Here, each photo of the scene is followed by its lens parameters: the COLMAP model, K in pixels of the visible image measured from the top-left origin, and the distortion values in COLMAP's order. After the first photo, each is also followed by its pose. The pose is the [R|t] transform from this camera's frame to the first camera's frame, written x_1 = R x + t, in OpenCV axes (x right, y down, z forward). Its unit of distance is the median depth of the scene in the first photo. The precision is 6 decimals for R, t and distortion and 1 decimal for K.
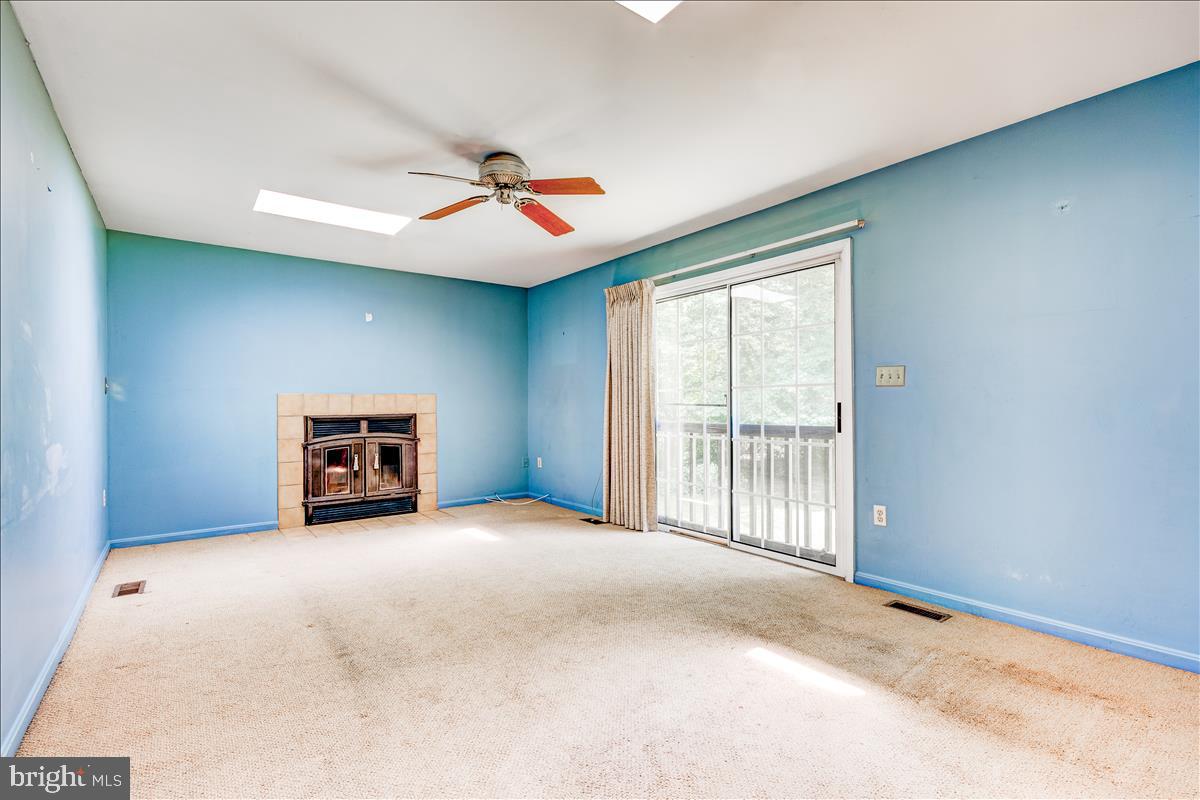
lens RADIAL K [[569.6, 0, 605.0], [0, 569.6, 401.8], [0, 0, 1]] dist [0.000218, -0.000074]
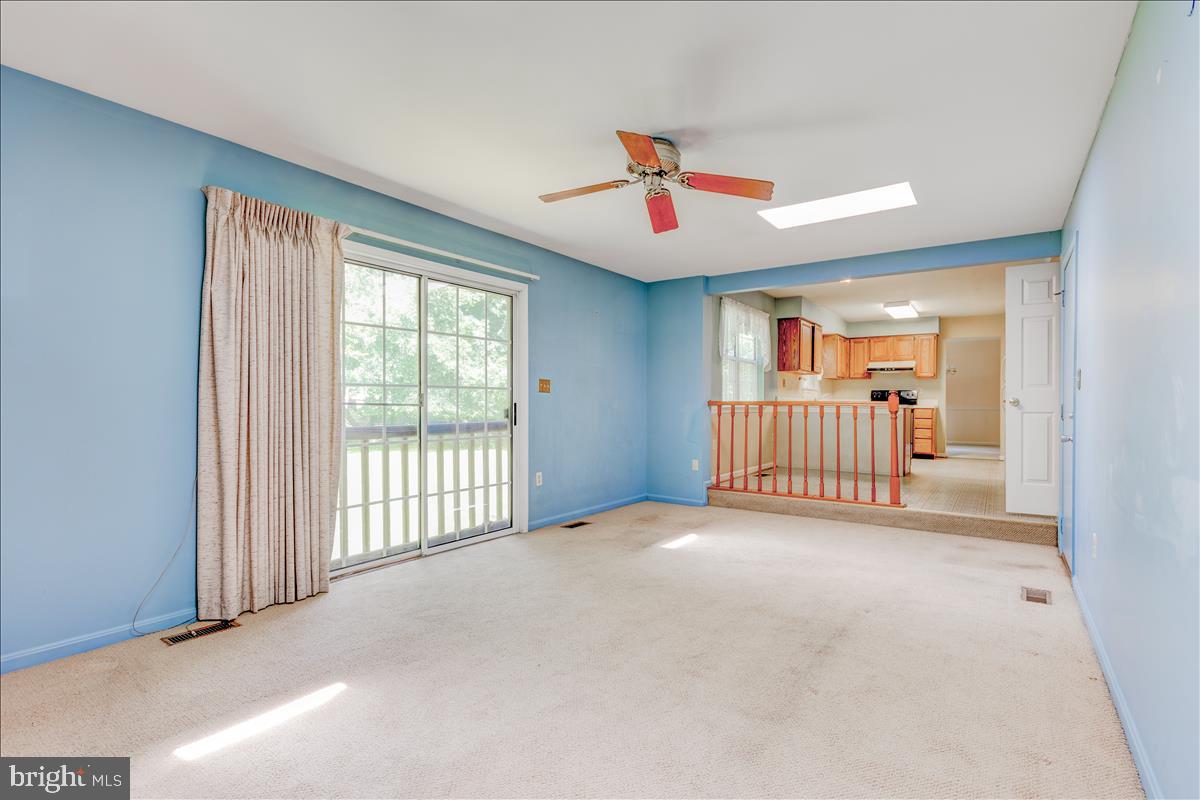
lens RADIAL K [[569.6, 0, 605.0], [0, 569.6, 404.6], [0, 0, 1]] dist [0.000218, -0.000074]
pose [[-0.302256, 0.001377, 0.953226, -0.846542], [-0.002687, 0.999994, -0.002297, 0.007613], [-0.953223, -0.003256, -0.302251, 1.103163]]
